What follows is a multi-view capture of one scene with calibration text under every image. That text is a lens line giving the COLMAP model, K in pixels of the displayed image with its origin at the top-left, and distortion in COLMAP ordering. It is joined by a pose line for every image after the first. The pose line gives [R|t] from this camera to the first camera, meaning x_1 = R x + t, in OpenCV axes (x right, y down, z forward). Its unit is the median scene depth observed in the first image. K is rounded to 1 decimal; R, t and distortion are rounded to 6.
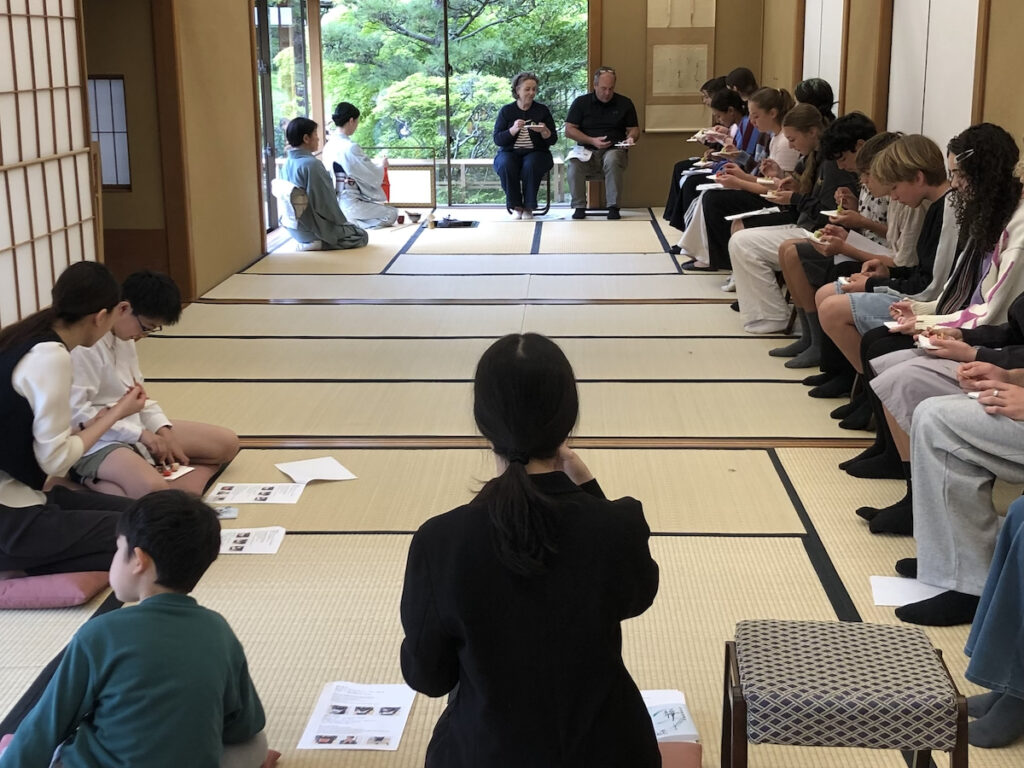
lens RADIAL K [[1422.9, 0, 512.9], [0, 1422.9, 385.0], [0, 0, 1]] dist [0.038833, 0.000000]
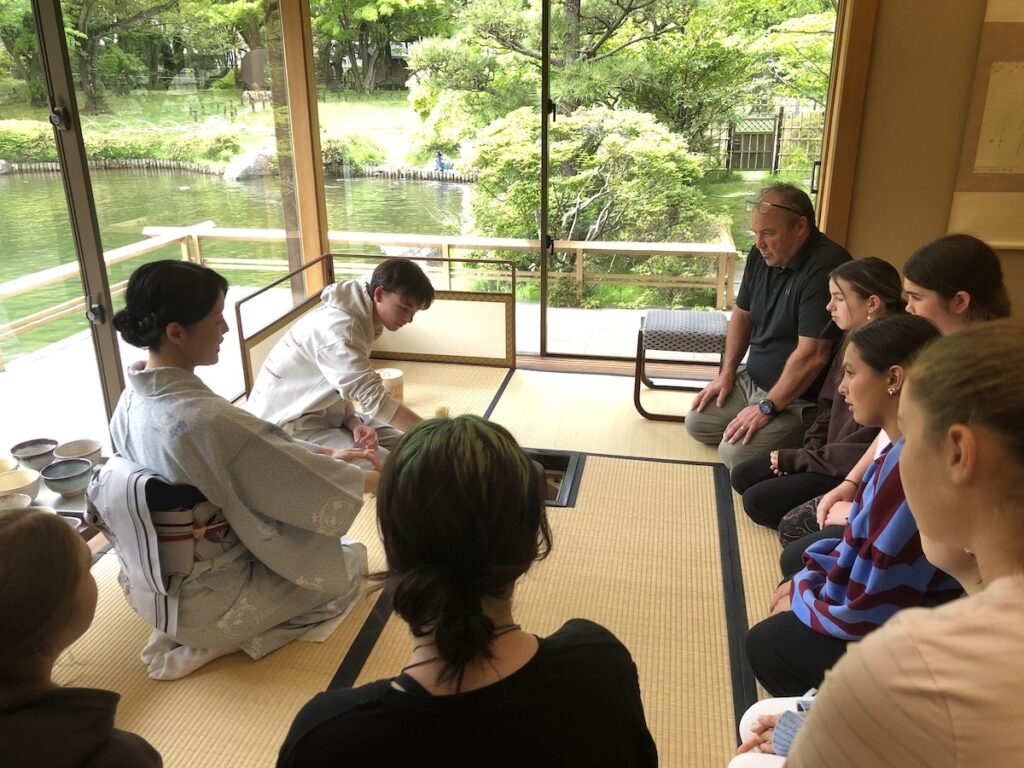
lens RADIAL K [[838.2, 0, 509.8], [0, 838.2, 382.7], [0, 0, 1]] dist [-0.005125, -0.001383]
pose [[0.987978, 0.054445, -0.144690, -0.007000], [-0.036299, 0.991465, 0.125217, -0.134238], [0.150273, -0.118460, 0.981522, 0.571878]]
